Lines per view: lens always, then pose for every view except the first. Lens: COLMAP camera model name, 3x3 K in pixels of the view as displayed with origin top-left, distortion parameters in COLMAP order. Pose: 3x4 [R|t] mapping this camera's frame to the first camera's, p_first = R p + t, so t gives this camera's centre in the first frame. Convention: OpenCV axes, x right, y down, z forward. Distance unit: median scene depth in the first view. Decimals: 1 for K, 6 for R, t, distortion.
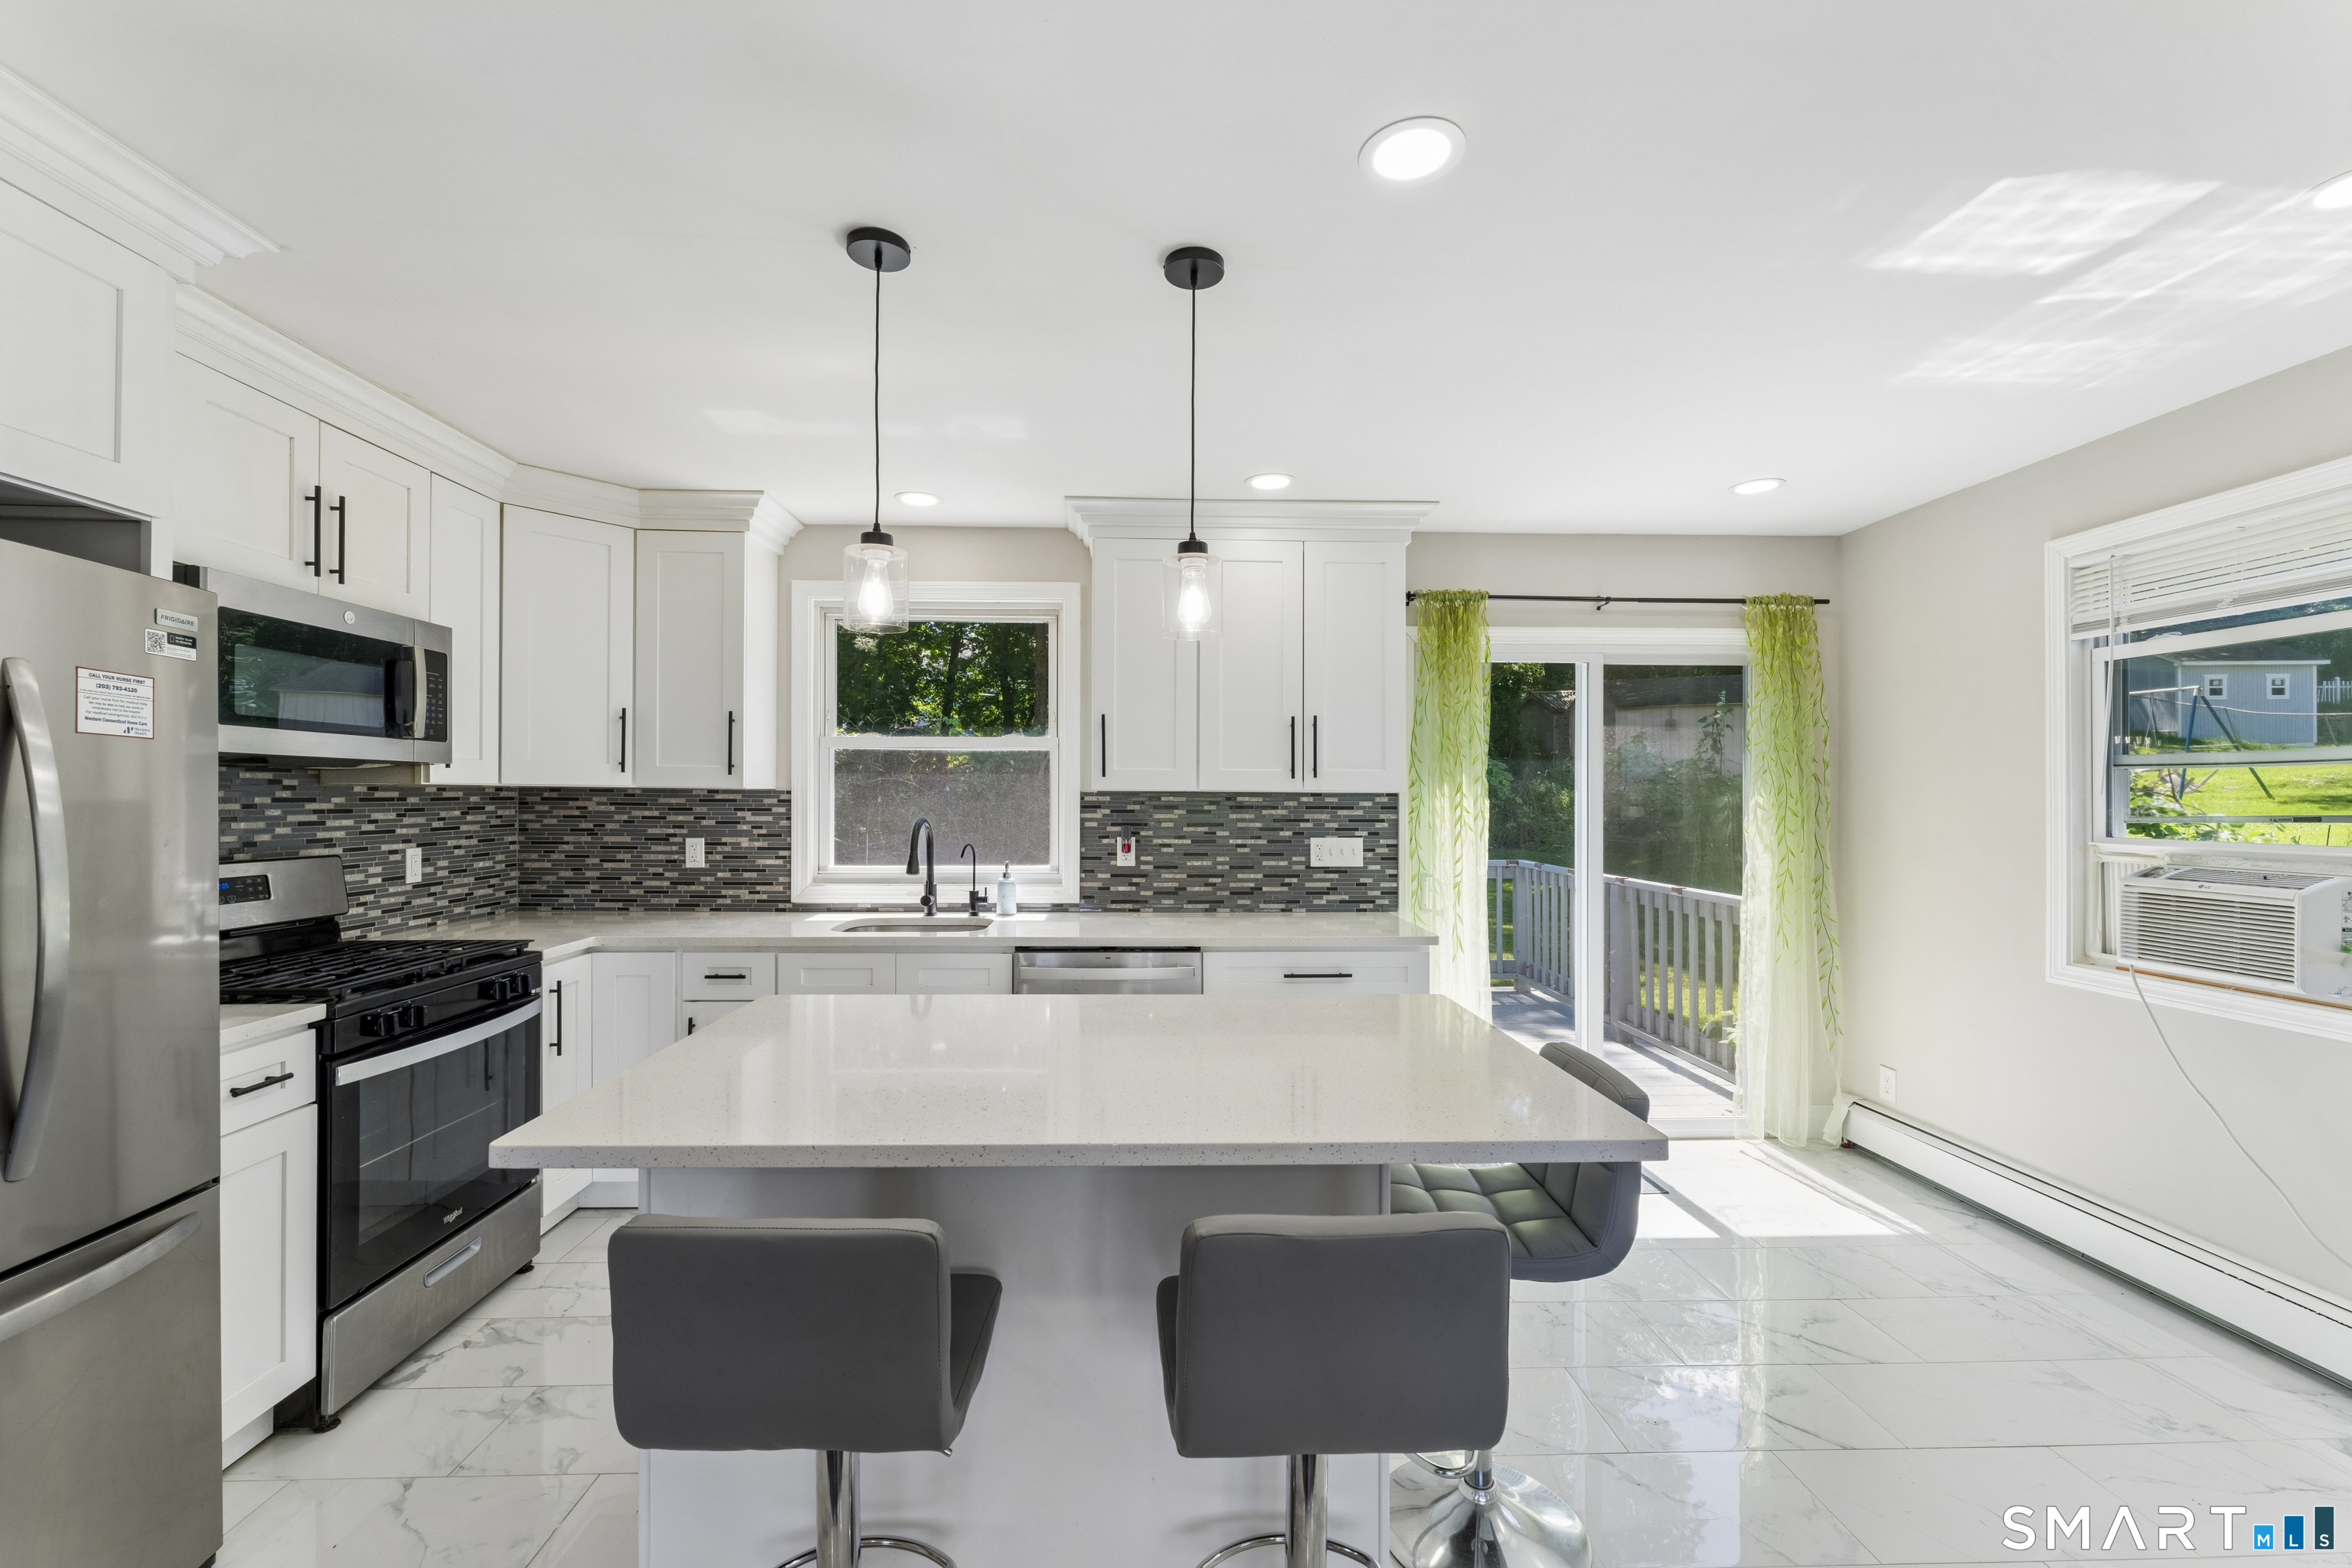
lens RADIAL K [[955.0, 0, 1170.3], [0, 955.0, 793.2], [0, 0, 1]] dist [-0.000629, -0.000741]
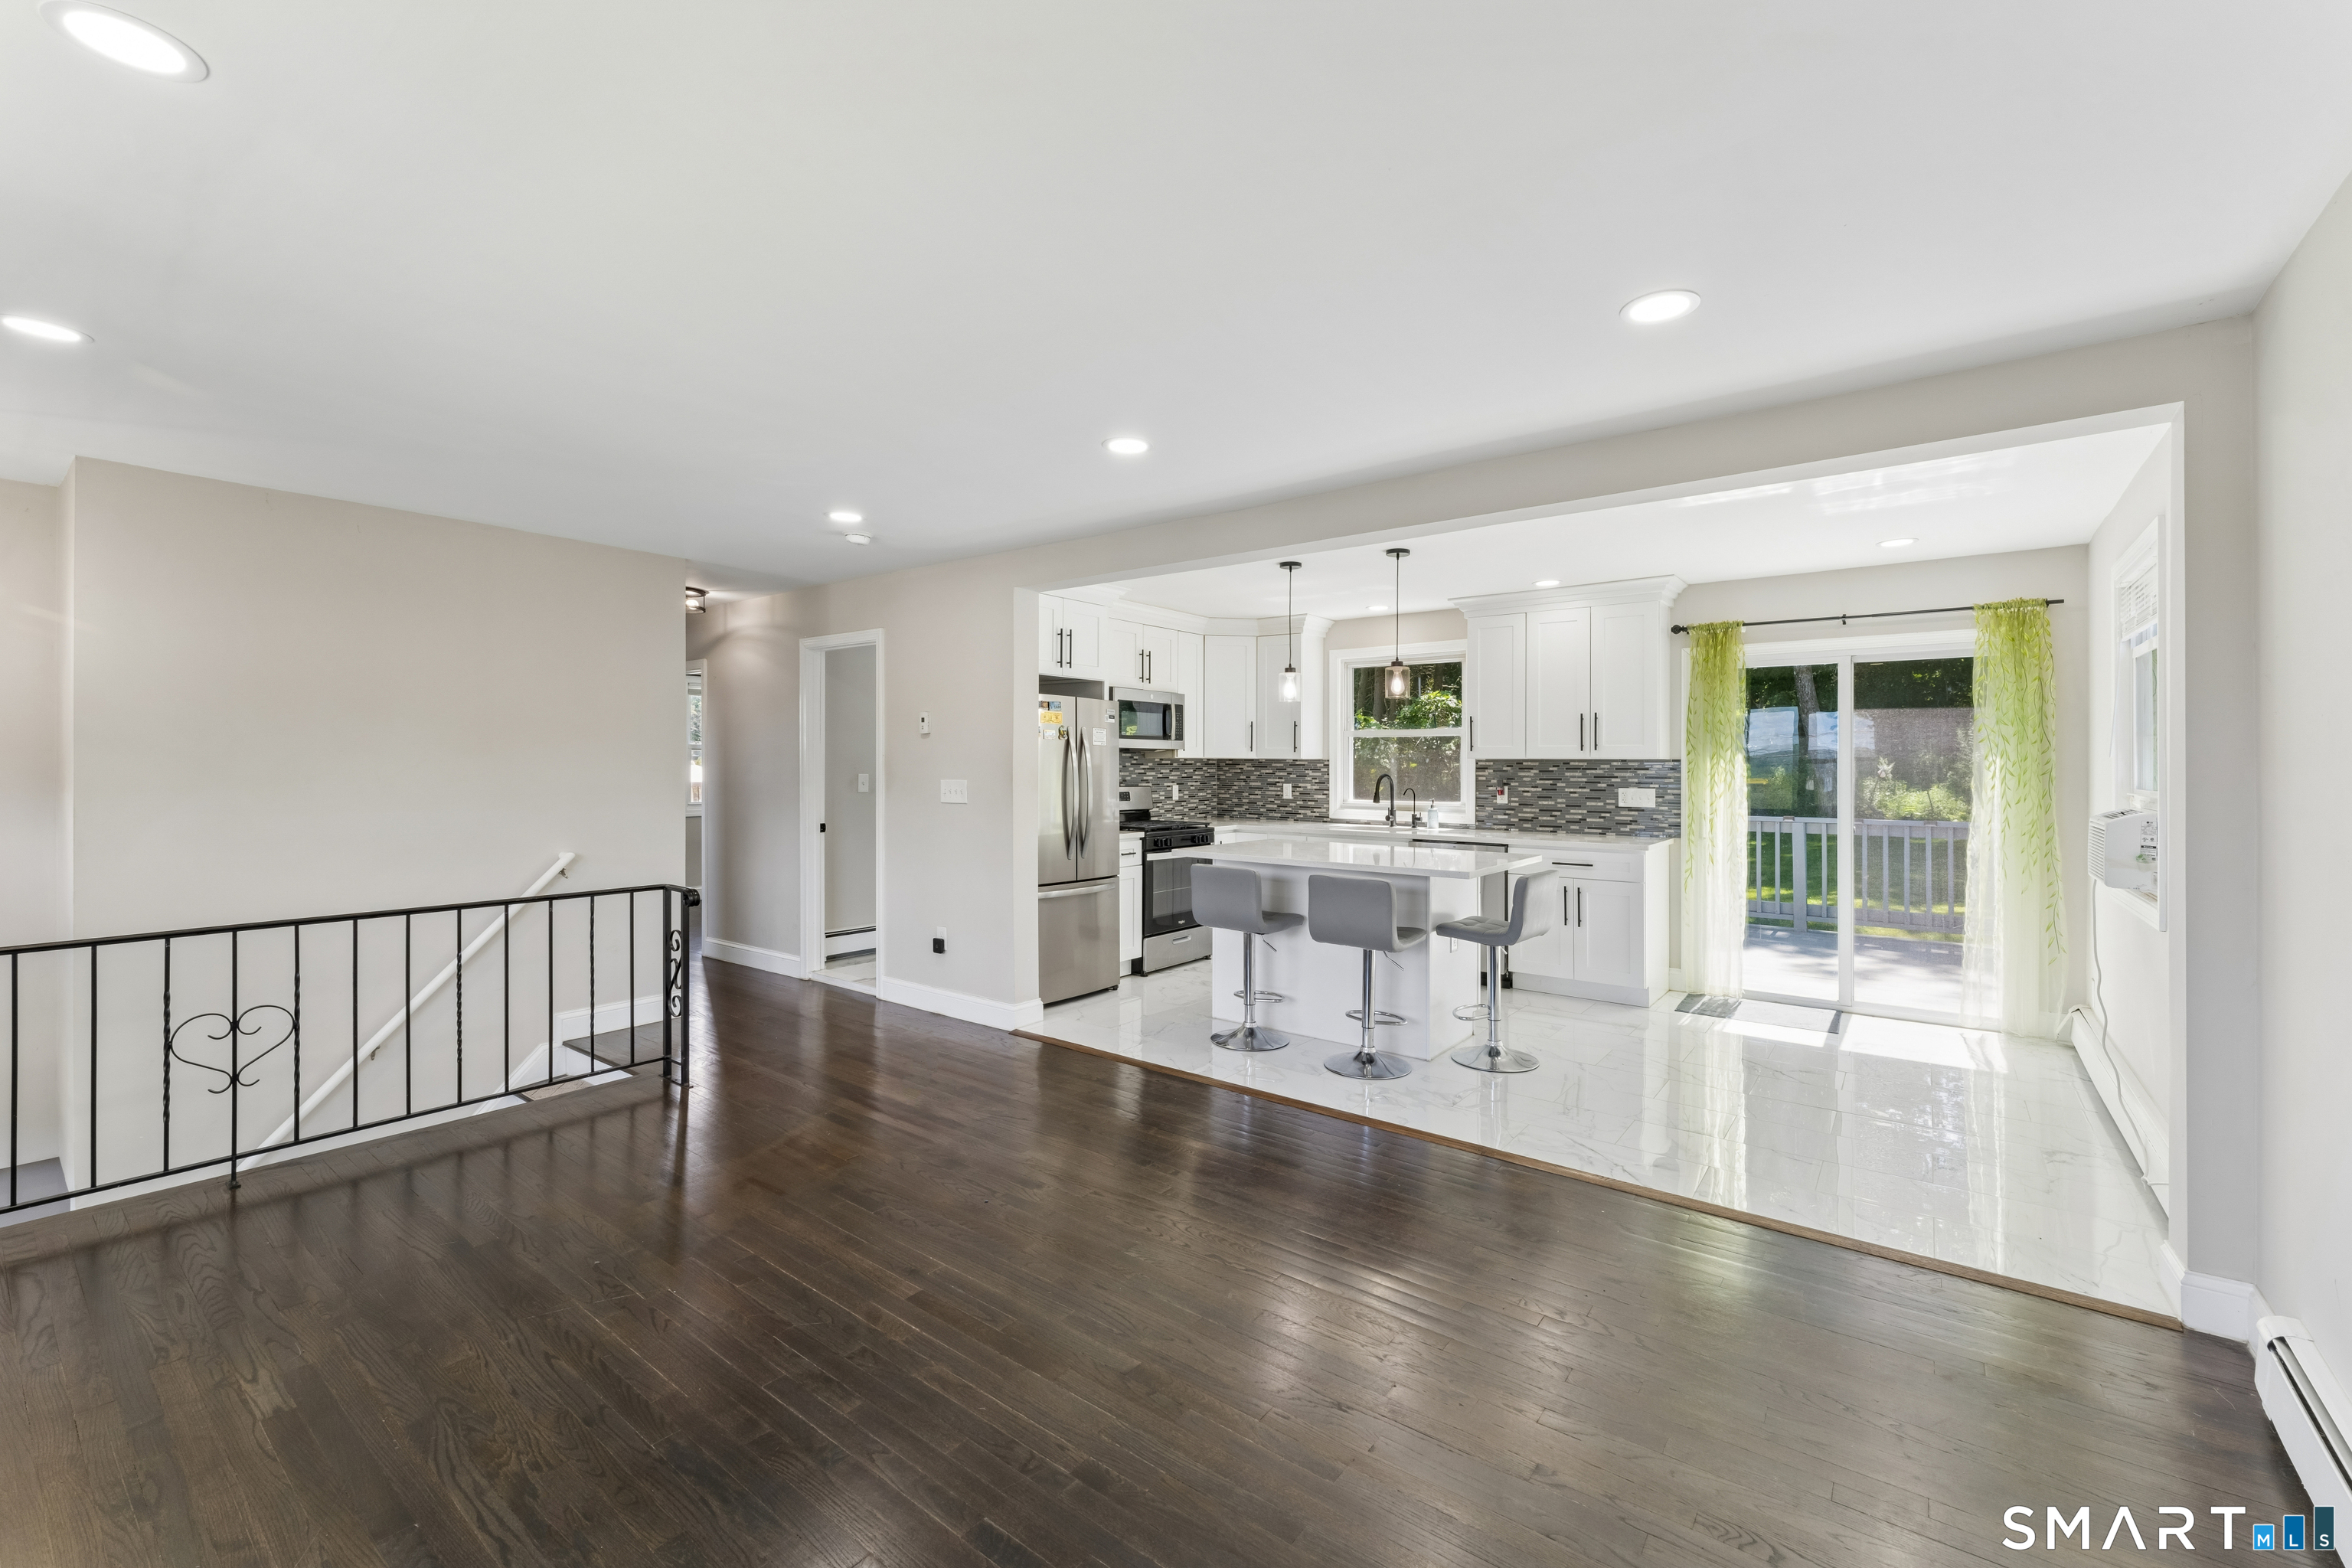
lens RADIAL K [[955.0, 0, 1197.7], [0, 955.0, 765.2], [0, 0, 1]] dist [-0.000629, -0.000741]
pose [[0.774067, -0.001558, -0.633102, 0.628407], [0.002860, 0.999995, 0.001035, 0.005748], [0.633097, -0.002612, 0.774068, -0.667437]]
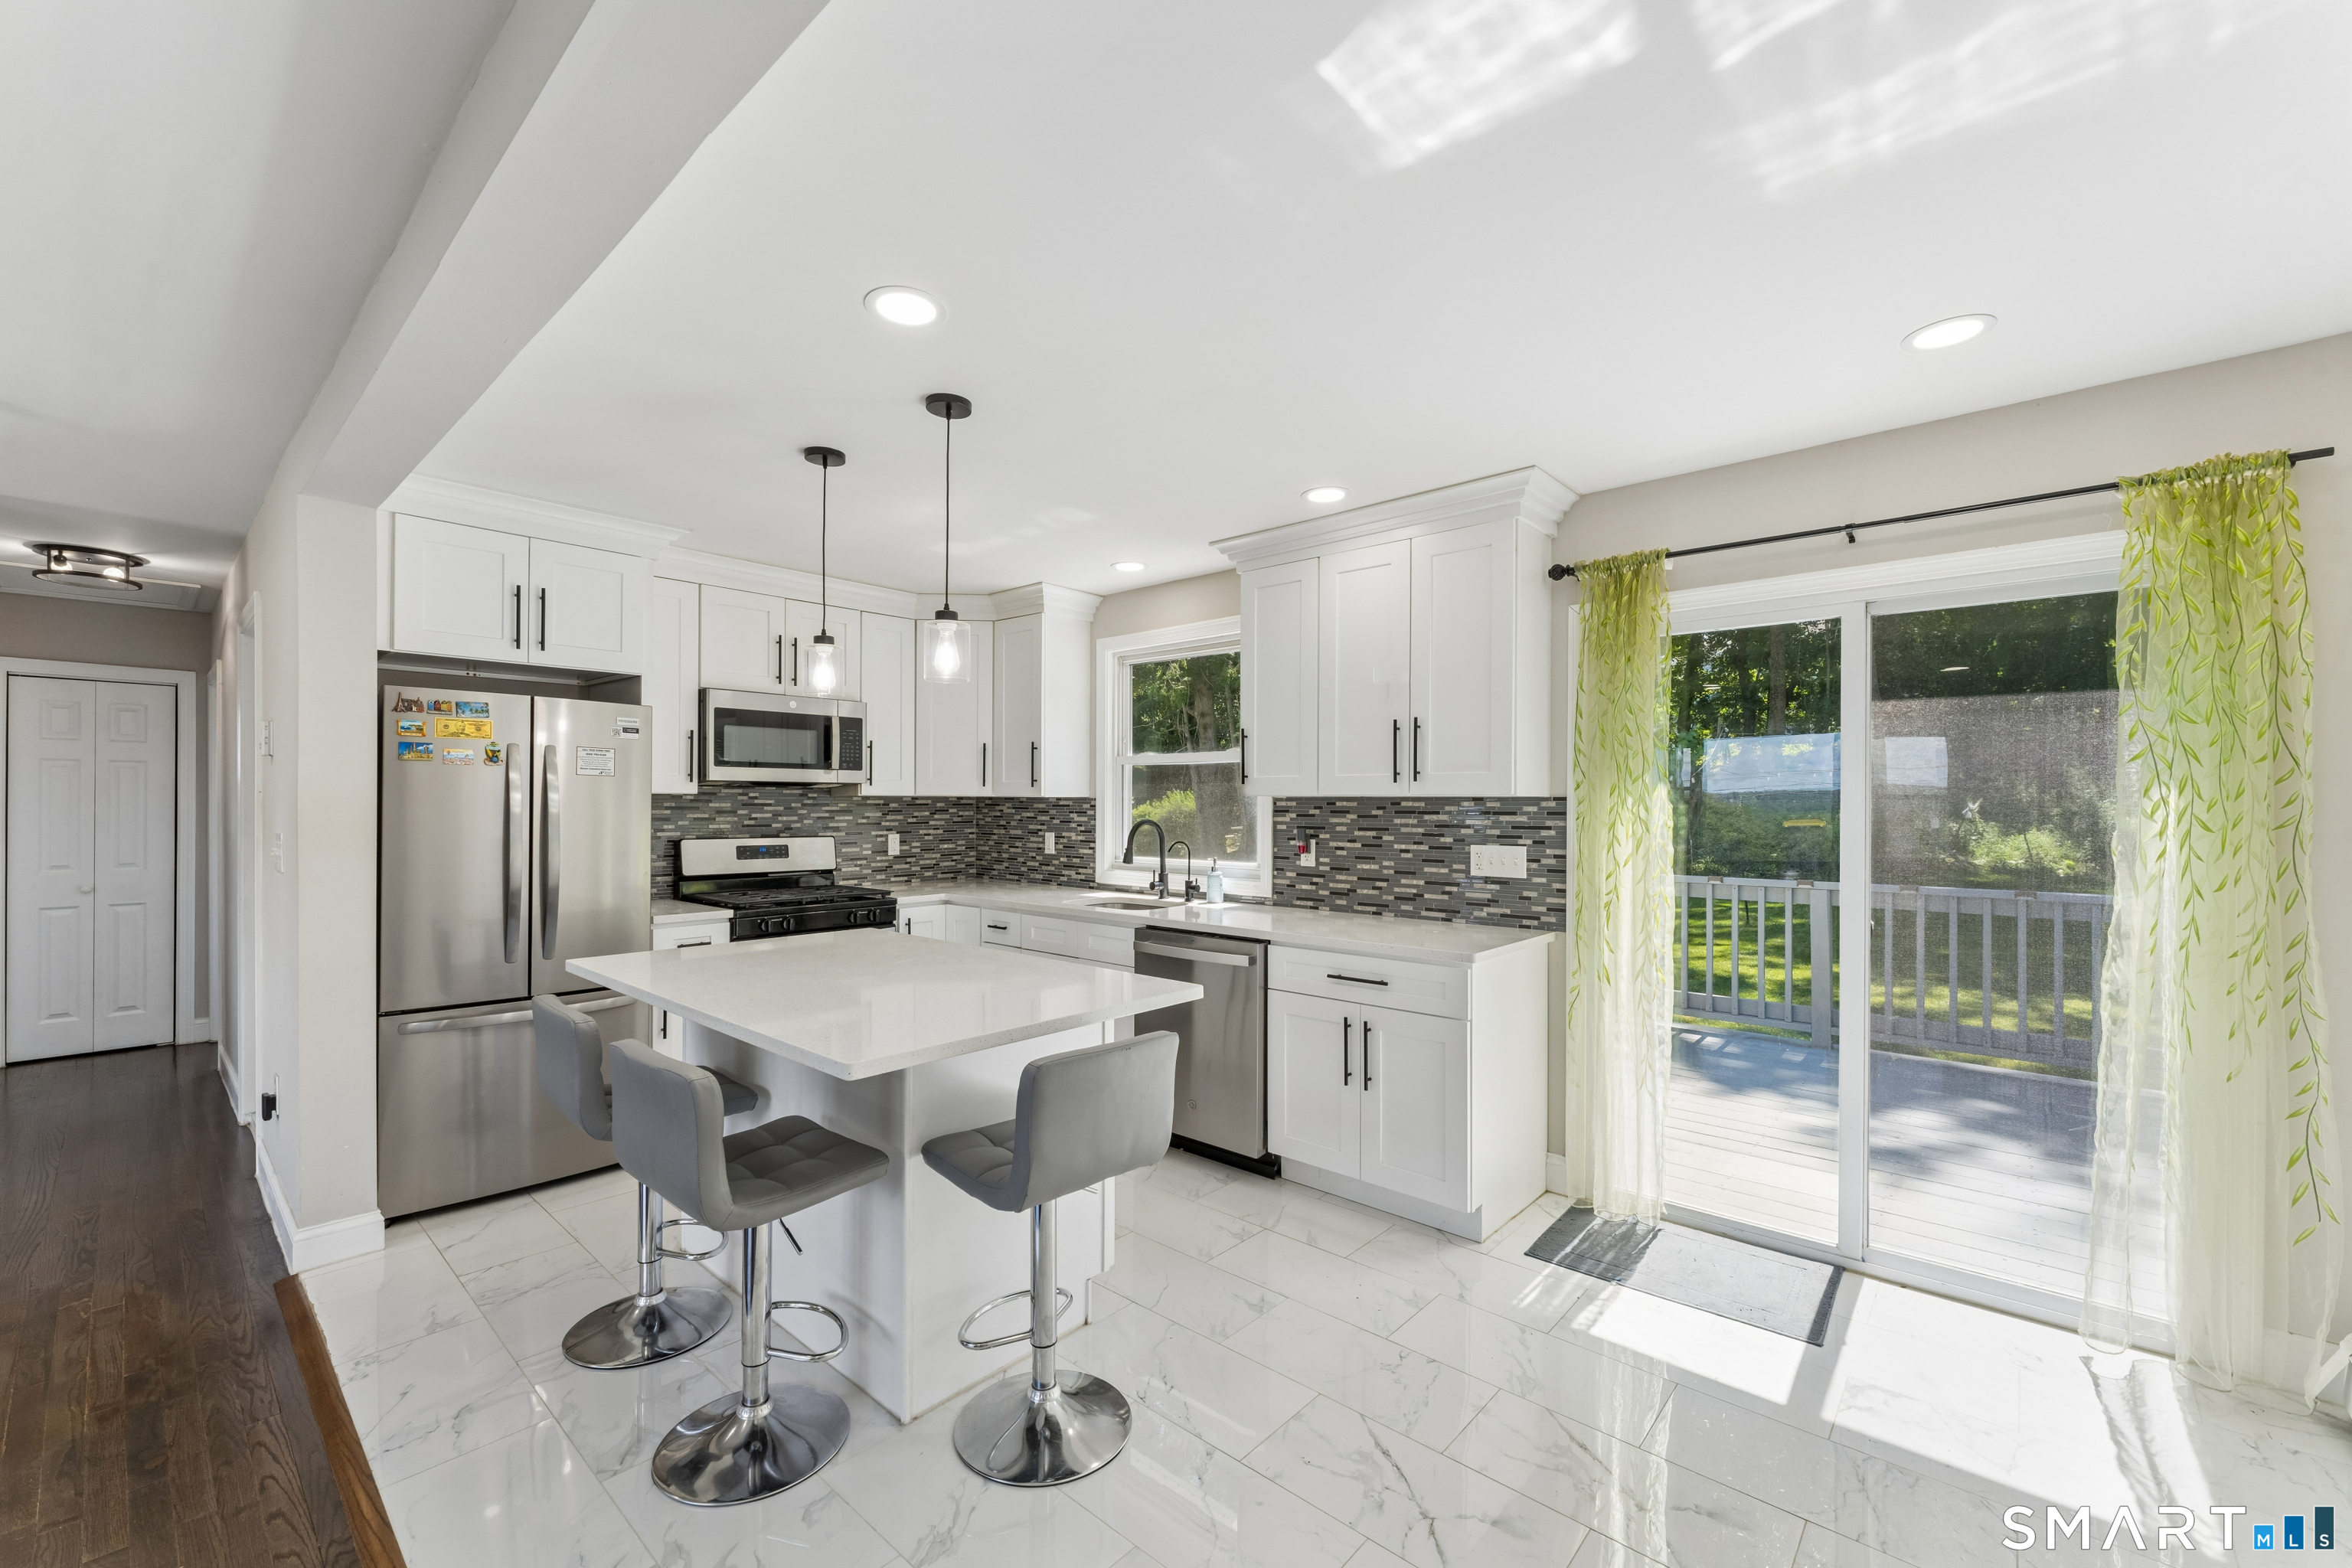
lens RADIAL K [[955.0, 0, 1171.5], [0, 955.0, 809.4], [0, 0, 1]] dist [-0.000629, -0.000741]
pose [[0.718390, 0.002207, -0.695637, 0.612862], [0.003744, 0.999968, 0.007039, 0.004422], [0.695630, -0.007661, 0.718359, 0.130728]]
